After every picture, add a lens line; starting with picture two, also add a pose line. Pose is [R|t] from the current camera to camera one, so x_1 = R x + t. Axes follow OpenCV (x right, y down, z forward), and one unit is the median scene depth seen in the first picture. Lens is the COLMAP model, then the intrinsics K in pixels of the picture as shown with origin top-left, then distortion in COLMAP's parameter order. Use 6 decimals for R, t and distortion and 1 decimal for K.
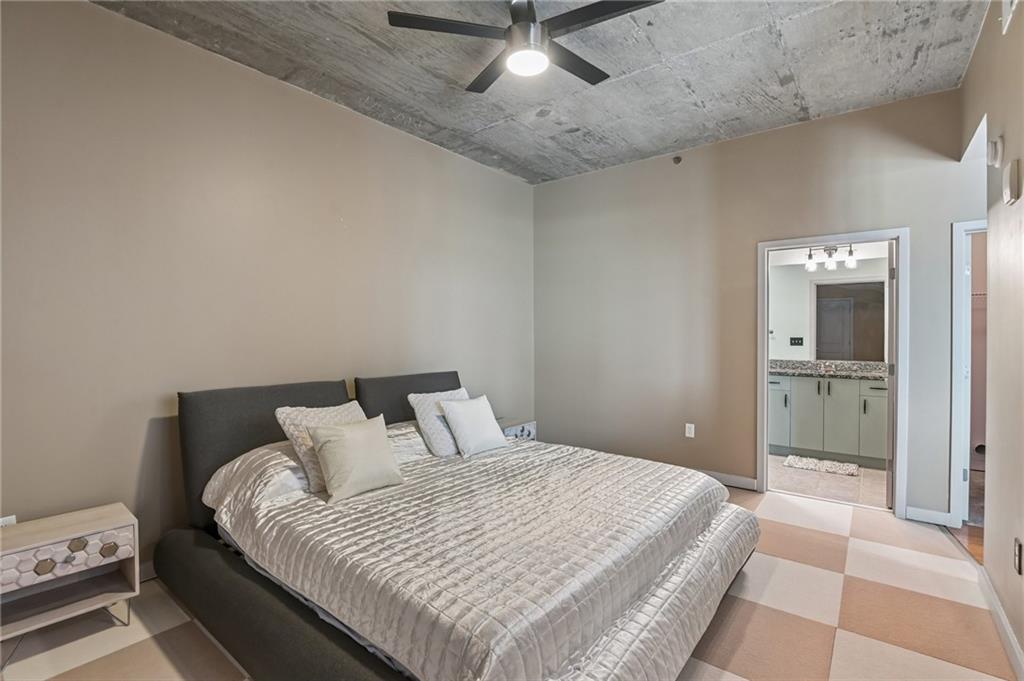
lens RADIAL K [[474.4, 0, 515.8], [0, 474.4, 336.0], [0, 0, 1]] dist [-0.003836, -0.001376]
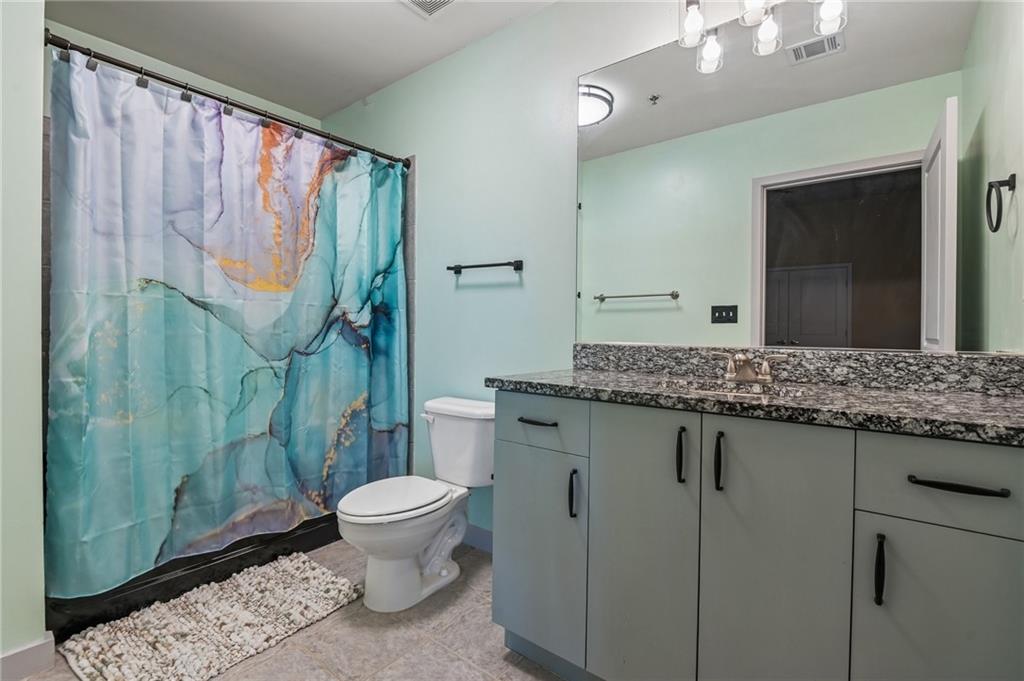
lens RADIAL K [[474.4, 0, 515.8], [0, 474.4, 336.0], [0, 0, 1]] dist [-0.003836, -0.001376]
pose [[0.999903, 0.013686, -0.002754, 0.538134], [-0.013687, 0.999906, -0.000393, 0.049442], [0.002749, 0.000431, 0.999996, 0.738088]]
